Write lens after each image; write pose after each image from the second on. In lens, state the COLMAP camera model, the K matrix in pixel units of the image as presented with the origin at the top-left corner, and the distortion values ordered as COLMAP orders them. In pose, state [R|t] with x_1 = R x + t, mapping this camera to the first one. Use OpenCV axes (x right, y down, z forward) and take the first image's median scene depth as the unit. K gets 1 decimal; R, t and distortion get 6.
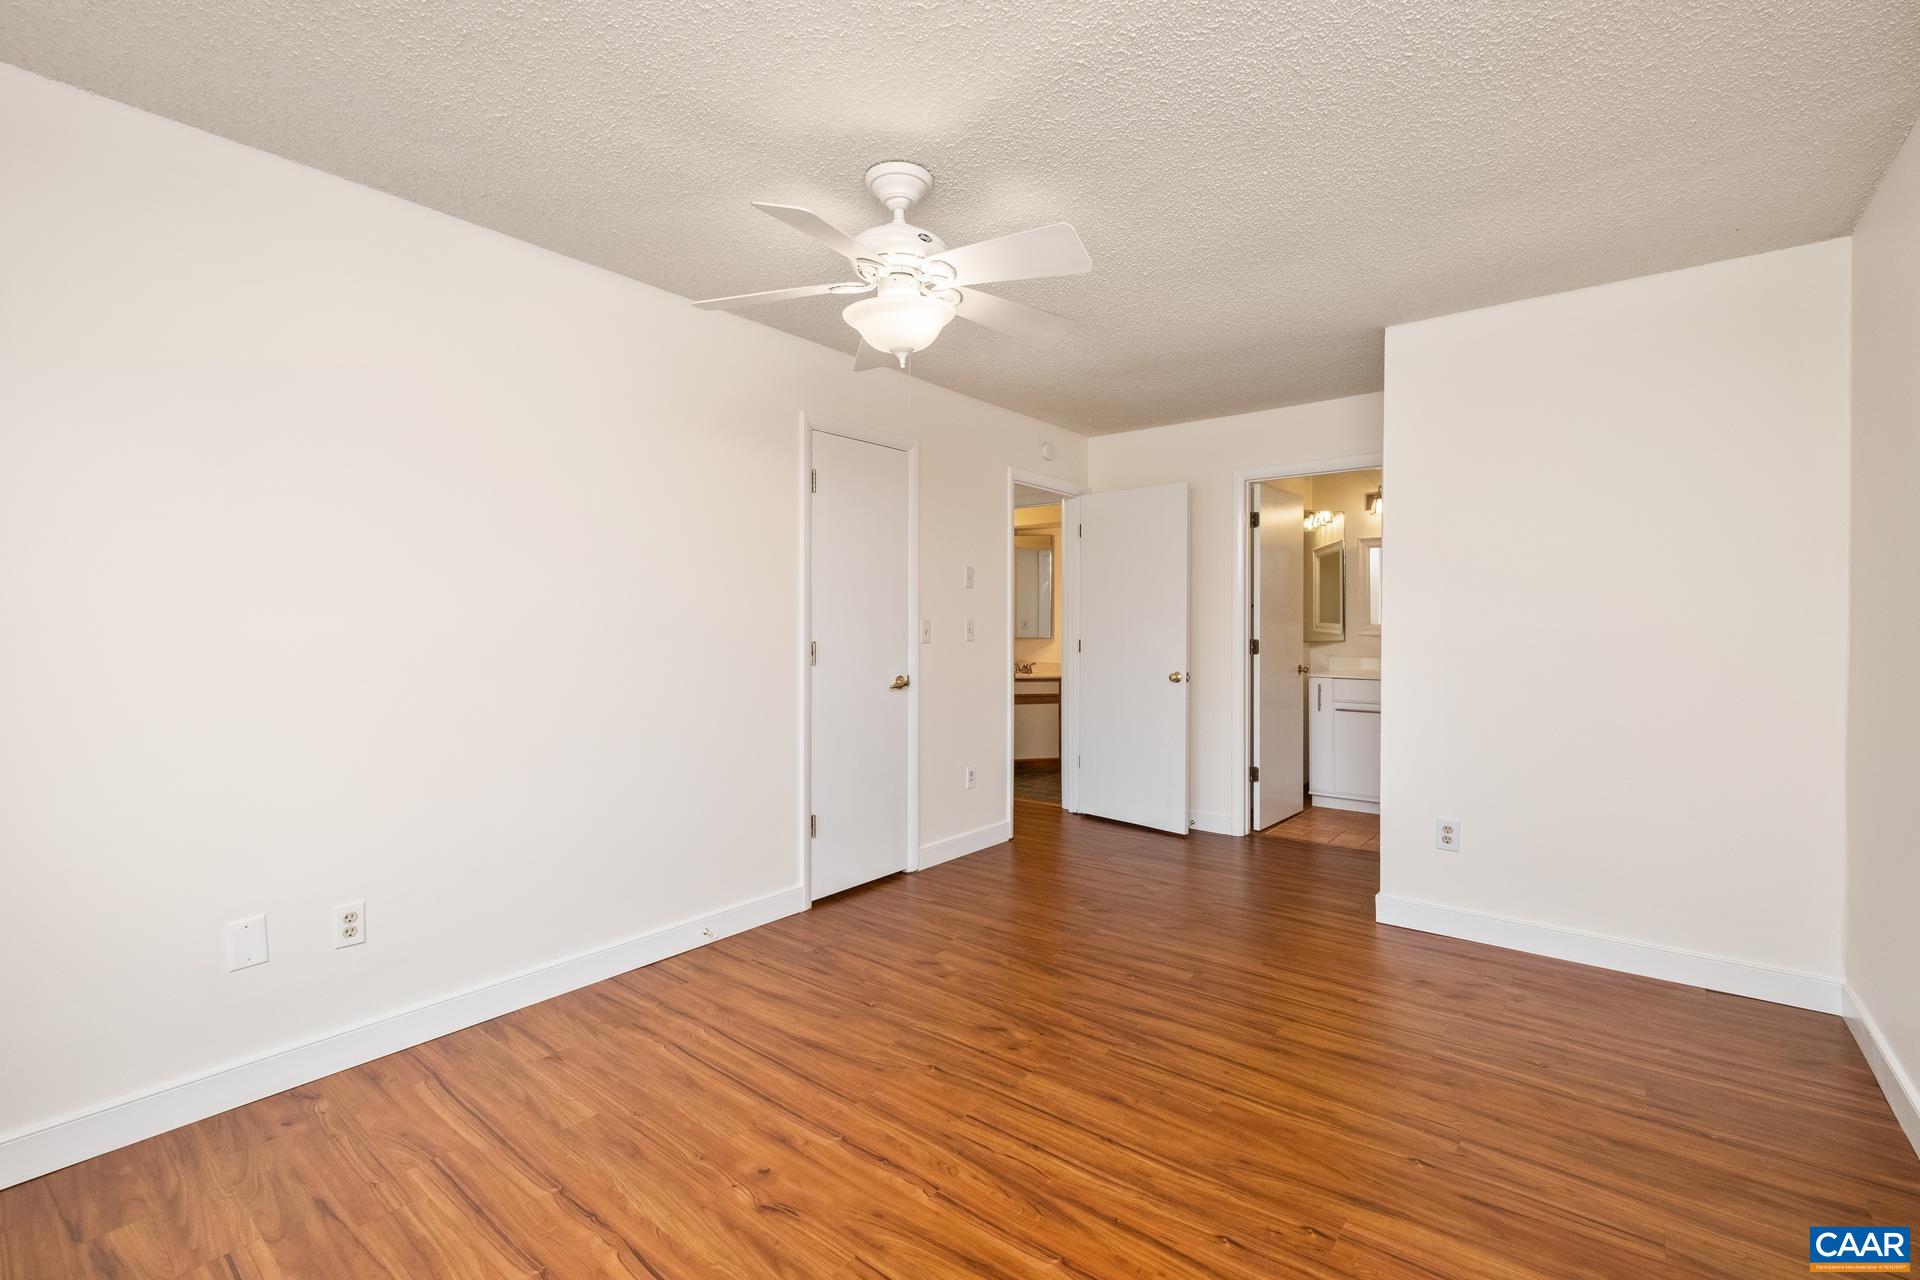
lens RADIAL K [[837.5, 0, 961.9], [0, 837.5, 630.4], [0, 0, 1]] dist [-0.001750, -0.000253]
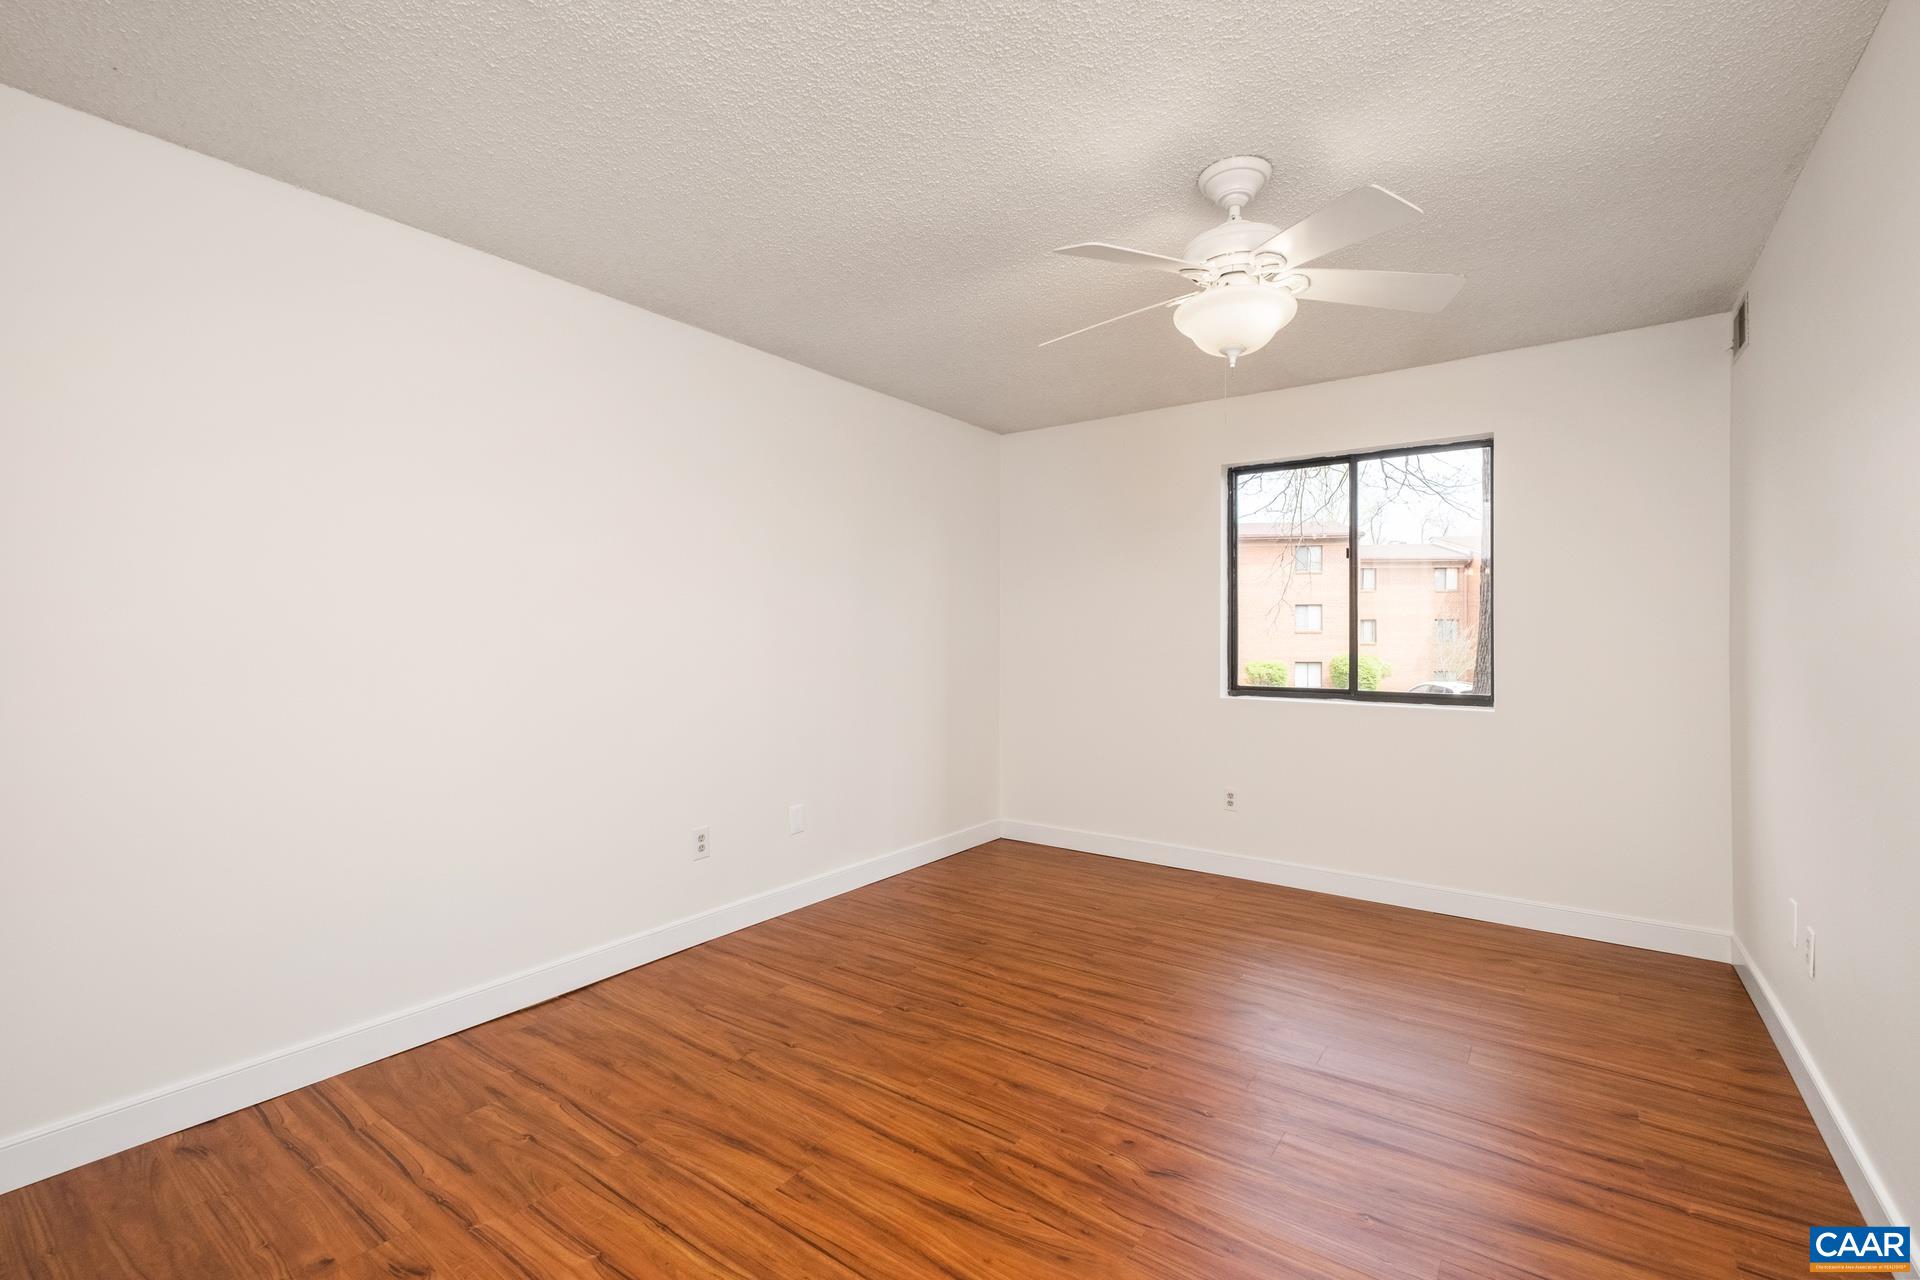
lens RADIAL K [[837.5, 0, 959.1], [0, 837.5, 633.8], [0, 0, 1]] dist [-0.001750, -0.000253]
pose [[-0.999016, -0.001681, -0.044319, 0.291586], [-0.002045, 0.999965, 0.008151, -0.017906], [0.044303, 0.008234, -0.998984, 1.978309]]
